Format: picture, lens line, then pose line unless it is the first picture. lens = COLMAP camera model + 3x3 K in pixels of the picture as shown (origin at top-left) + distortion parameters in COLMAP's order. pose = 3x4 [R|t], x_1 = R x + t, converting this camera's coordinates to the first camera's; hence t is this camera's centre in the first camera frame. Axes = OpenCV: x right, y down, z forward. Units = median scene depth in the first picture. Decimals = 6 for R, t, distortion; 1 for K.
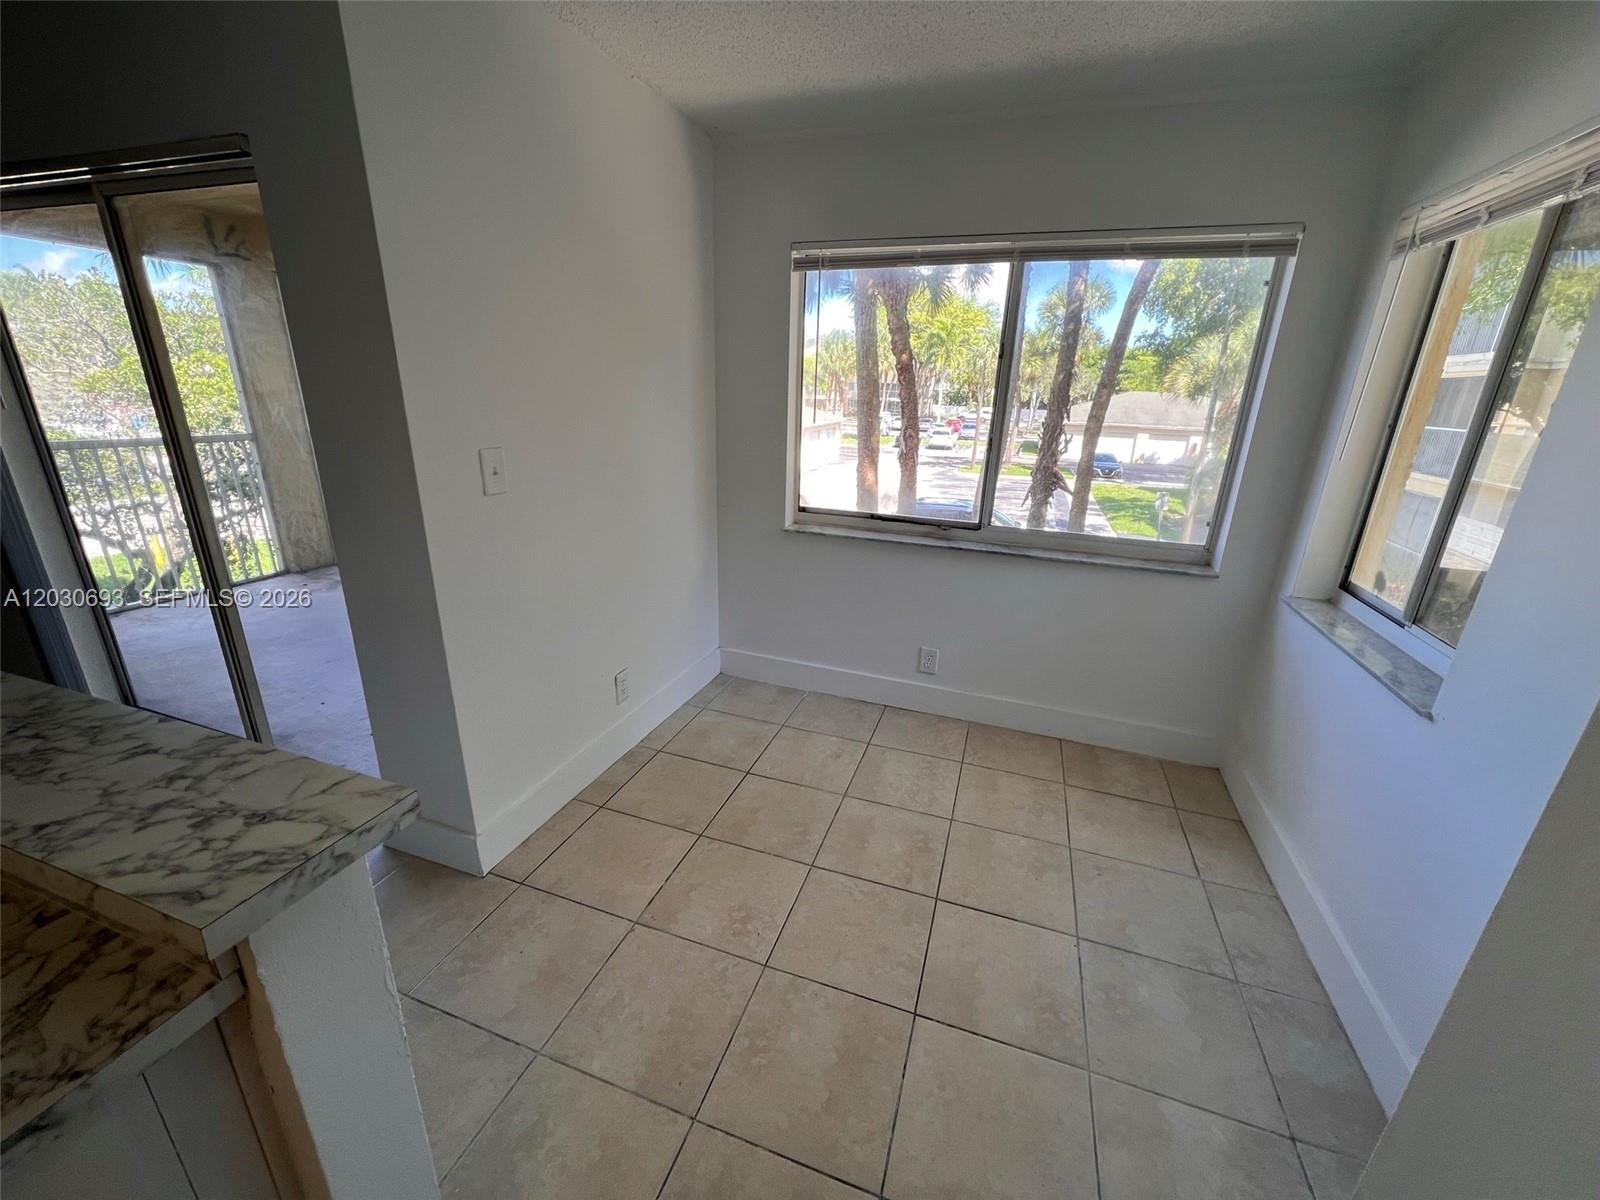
lens RADIAL K [[633.6, 0, 800.9], [0, 633.6, 604.1], [0, 0, 1]] dist [-0.005183, 0.001187]
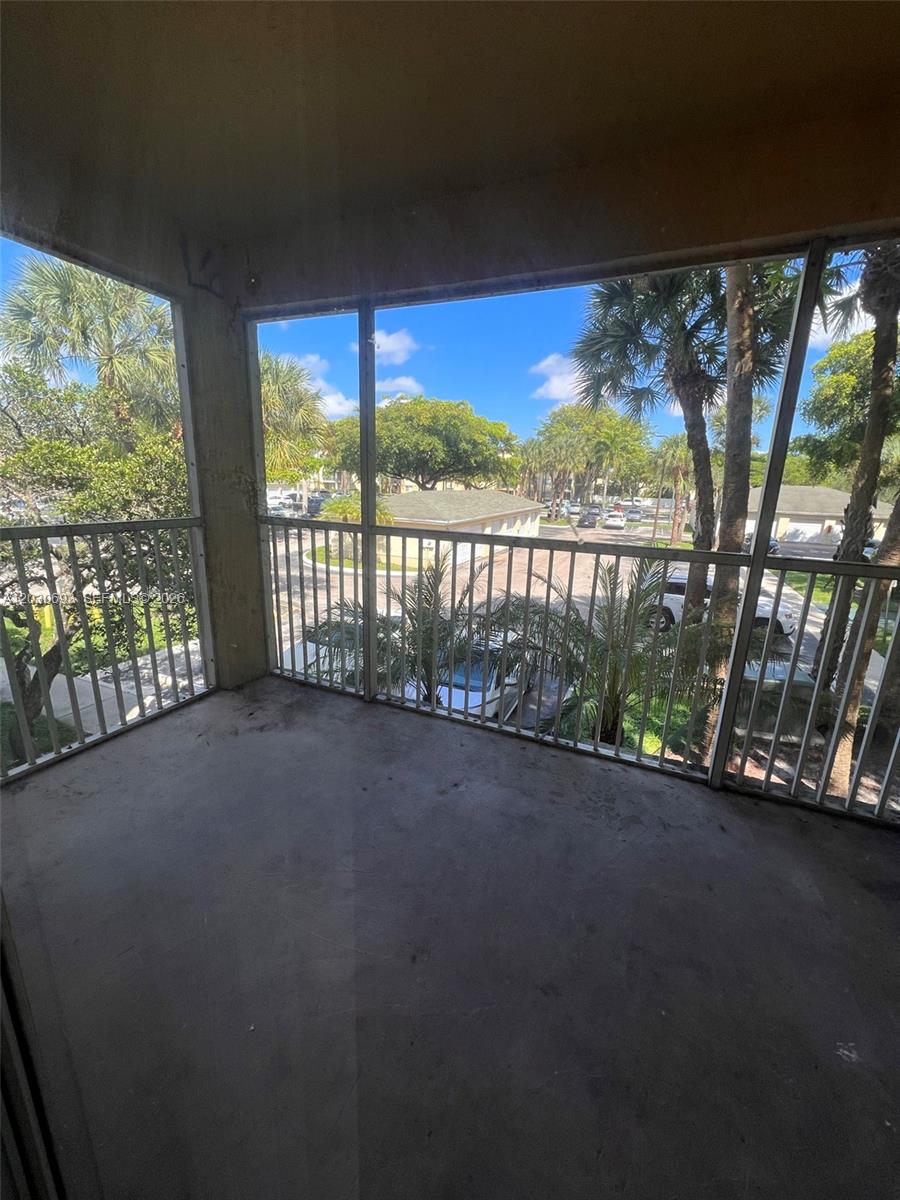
lens RADIAL K [[475.2, 0, 447.3], [0, 475.2, 602.9], [0, 0, 1]] dist [-0.005183, 0.001187]
pose [[0.997937, 0.015979, -0.062186, -0.471740], [-0.021009, 0.996485, -0.081098, -0.111758], [0.060672, 0.082237, 0.994764, 0.395615]]
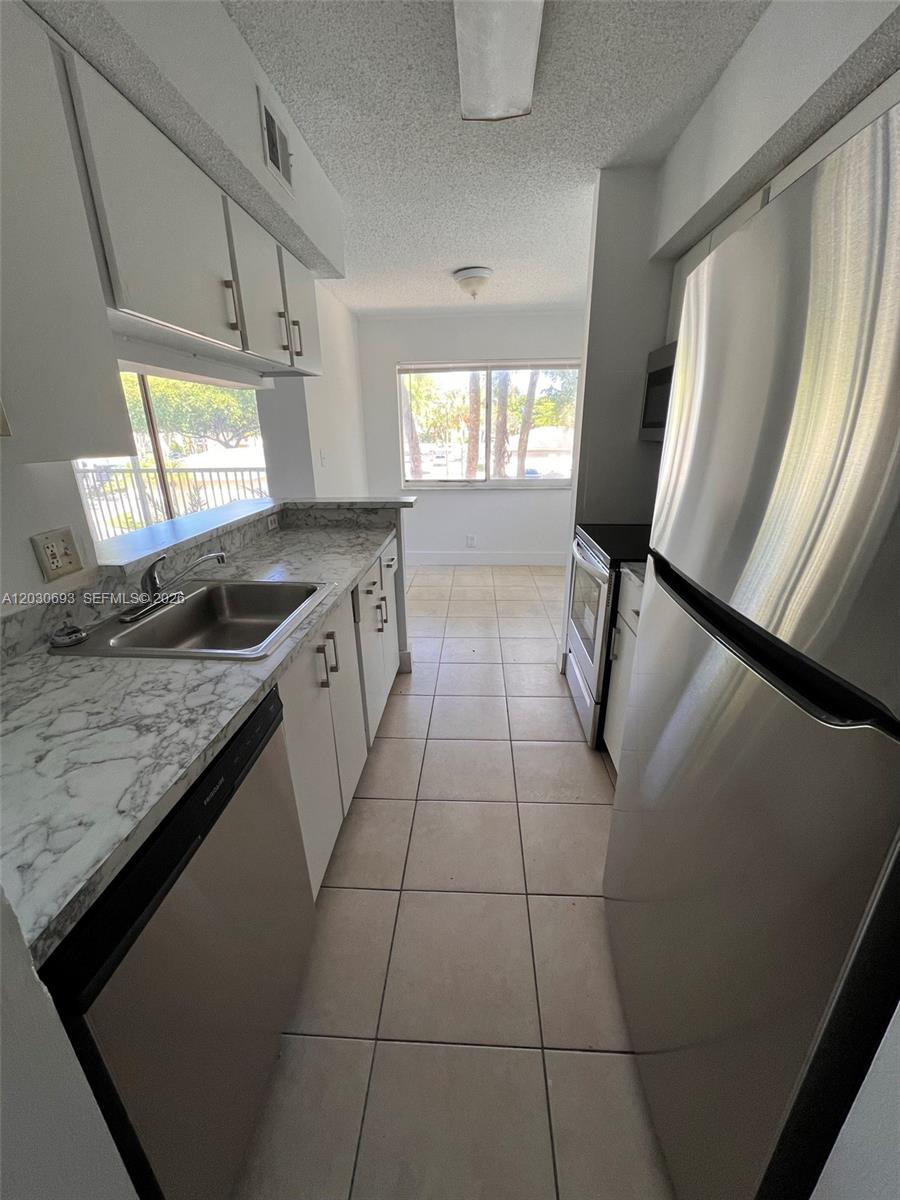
lens RADIAL K [[475.2, 0, 457.8], [0, 475.2, 601.1], [0, 0, 1]] dist [-0.005183, 0.001187]
pose [[0.955223, -0.140364, 0.260474, -0.189109], [0.137235, 0.990076, 0.030256, 0.125041], [-0.262136, 0.006844, 0.965007, -0.334377]]
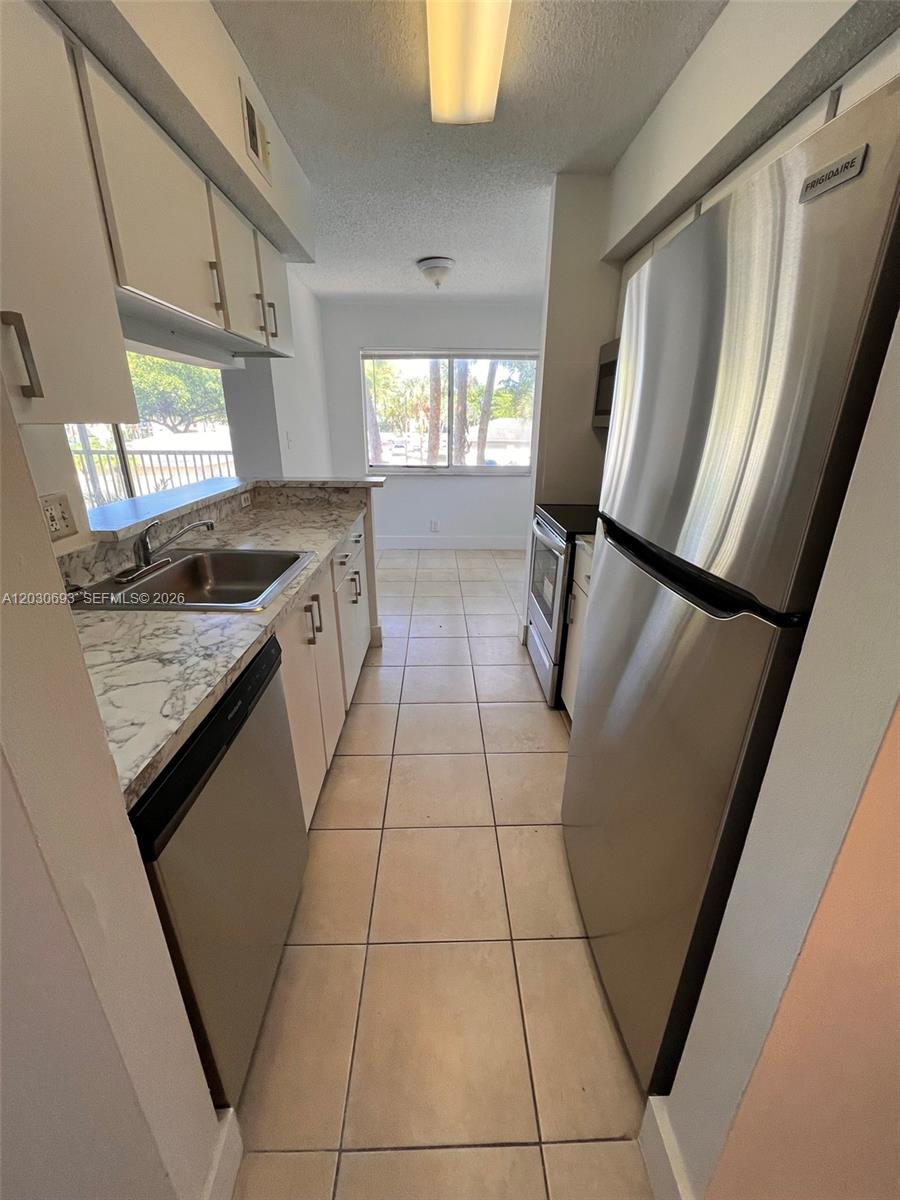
lens RADIAL K [[475.2, 0, 458.5], [0, 475.2, 602.5], [0, 0, 1]] dist [-0.005183, 0.001187]
pose [[0.928161, -0.155350, 0.338207, -0.228859], [0.142638, 0.987813, 0.062286, 0.156156], [-0.343761, -0.009570, 0.939008, -0.389447]]
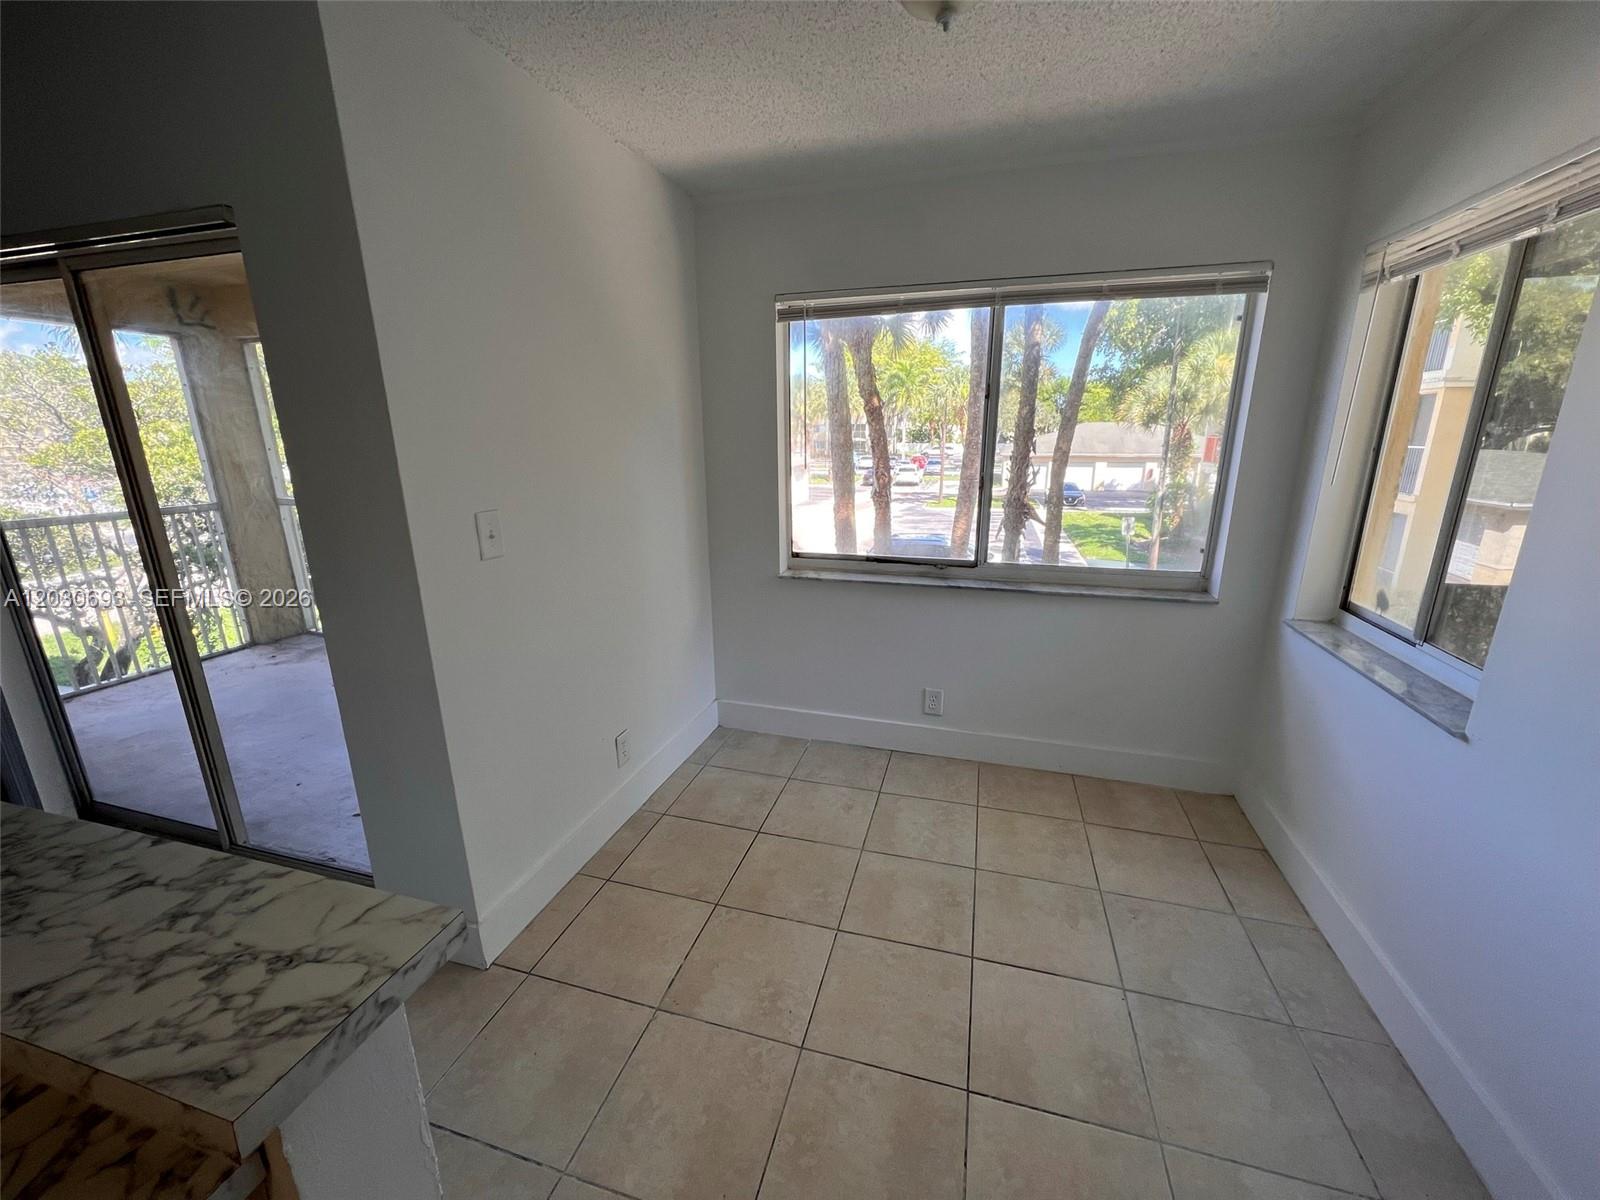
lens RADIAL K [[633.6, 0, 799.5], [0, 633.6, 602.8], [0, 0, 1]] dist [-0.005183, 0.001187]
pose [[0.997899, -0.050937, 0.040032, -0.037046], [0.053390, 0.996596, -0.062816, -0.012861], [-0.036697, 0.064821, 0.997222, 0.018540]]
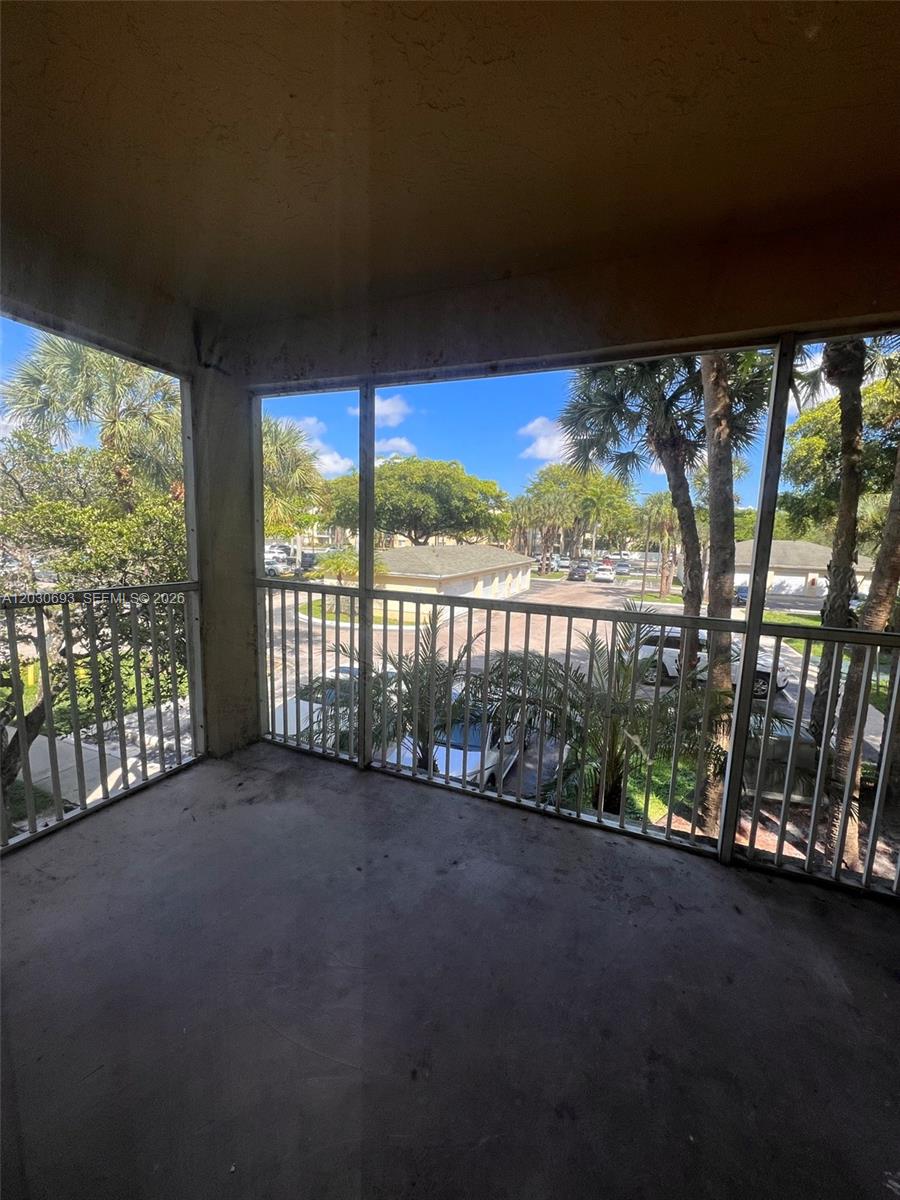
lens RADIAL K [[475.2, 0, 447.1], [0, 475.2, 603.5], [0, 0, 1]] dist [-0.005183, 0.001187]
pose [[0.998847, 0.006117, -0.047624, -0.476681], [-0.015036, 0.981816, -0.189239, -0.123275], [0.045601, 0.189737, 0.980776, 0.394524]]
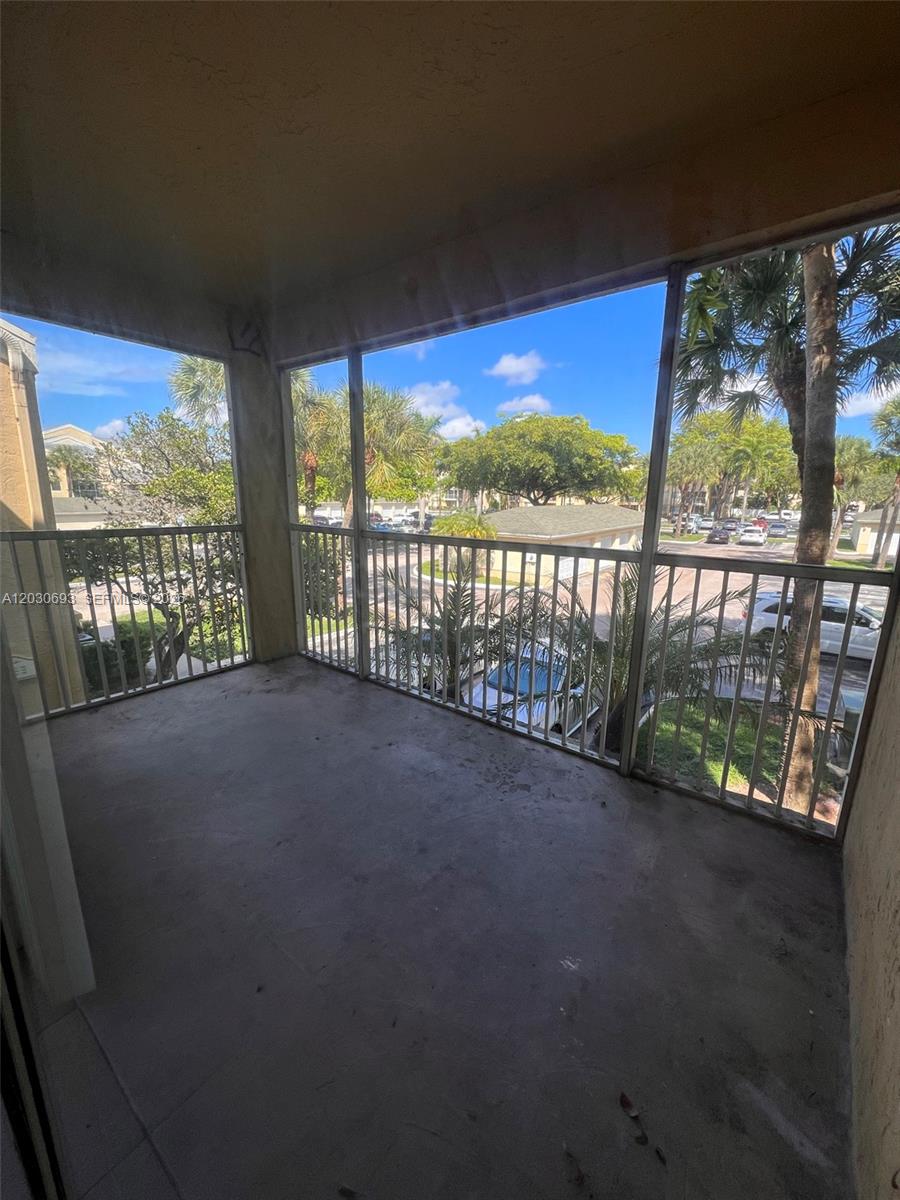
lens RADIAL K [[475.2, 0, 449.2], [0, 475.2, 602.4], [0, 0, 1]] dist [-0.005183, 0.001187]
pose [[0.951293, 0.046137, -0.304818, -0.295117], [-0.081140, 0.991348, -0.103176, -0.088470], [0.297420, 0.122884, 0.946806, 0.357368]]
